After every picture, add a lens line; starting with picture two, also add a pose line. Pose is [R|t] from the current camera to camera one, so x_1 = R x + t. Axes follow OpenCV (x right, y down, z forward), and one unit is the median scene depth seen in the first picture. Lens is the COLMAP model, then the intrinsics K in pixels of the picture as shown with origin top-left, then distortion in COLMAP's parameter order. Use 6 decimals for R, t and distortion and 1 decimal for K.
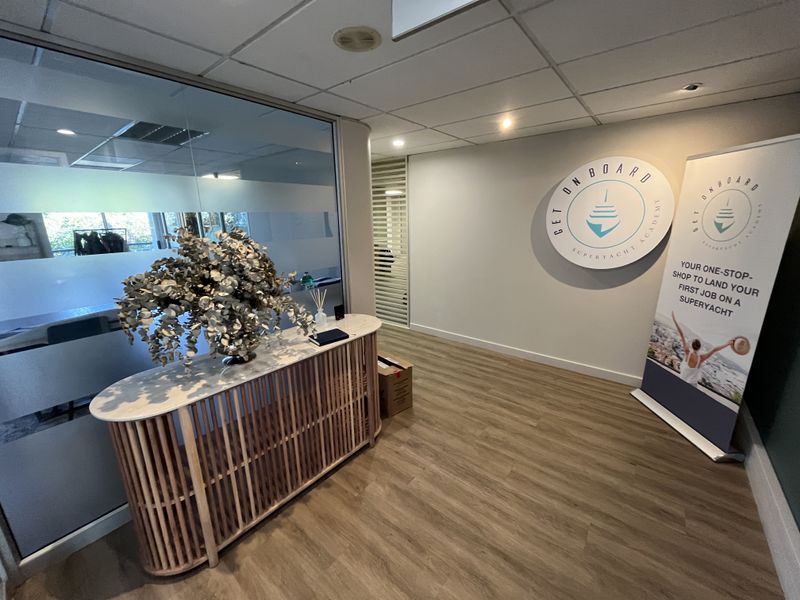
lens RADIAL K [[325.1, 0, 401.4], [0, 325.1, 301.0], [0, 0, 1]] dist [-0.006471, 0.001931]
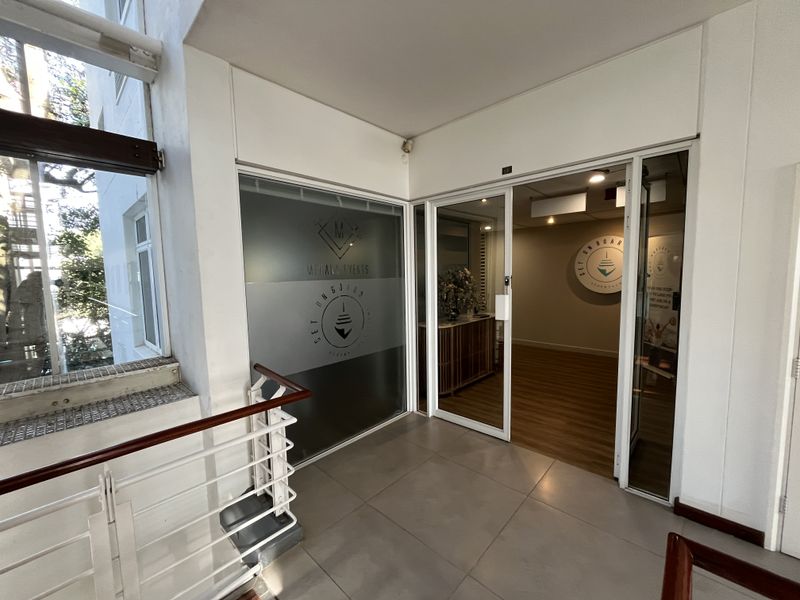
lens RADIAL K [[325.1, 0, 397.7], [0, 325.1, 298.4], [0, 0, 1]] dist [-0.006471, 0.001931]
pose [[0.996526, 0.003368, -0.083215, -0.473749], [-0.017519, 0.985303, -0.169917, 0.297928], [0.081419, 0.170784, 0.981939, -1.013069]]
